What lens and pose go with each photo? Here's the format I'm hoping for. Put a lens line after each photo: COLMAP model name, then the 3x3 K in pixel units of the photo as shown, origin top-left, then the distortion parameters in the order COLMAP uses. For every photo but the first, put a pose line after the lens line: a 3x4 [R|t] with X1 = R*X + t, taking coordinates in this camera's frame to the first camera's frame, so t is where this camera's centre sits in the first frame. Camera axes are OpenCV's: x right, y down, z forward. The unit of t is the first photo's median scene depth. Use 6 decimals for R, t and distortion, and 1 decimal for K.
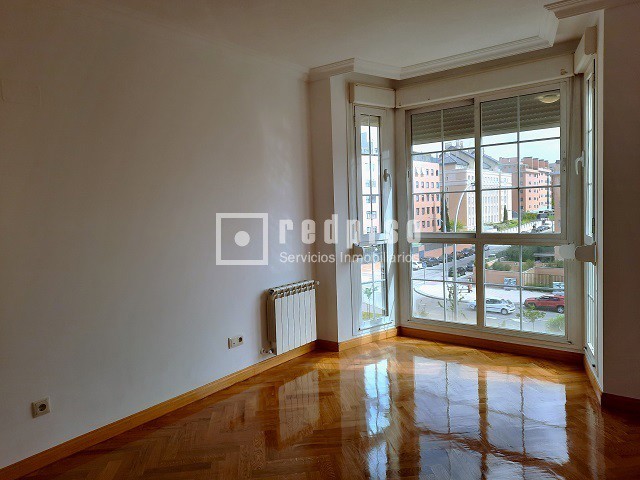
lens RADIAL K [[472.3, 0, 319.6], [0, 472.3, 237.0], [0, 0, 1]] dist [-0.004621, -0.001251]
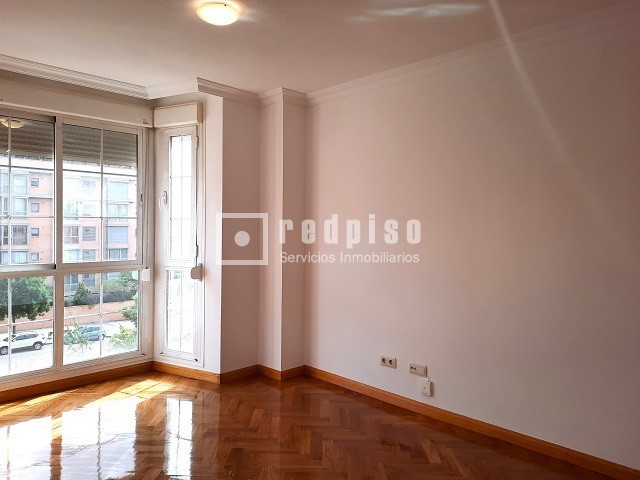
lens RADIAL K [[472.3, 0, 319.4], [0, 472.3, 239.8], [0, 0, 1]] dist [-0.004621, -0.001251]
pose [[0.098987, 0.015017, 0.994975, -0.550216], [0.050686, 0.998512, -0.020113, -0.010745], [-0.993797, 0.052422, 0.098078, 0.425182]]
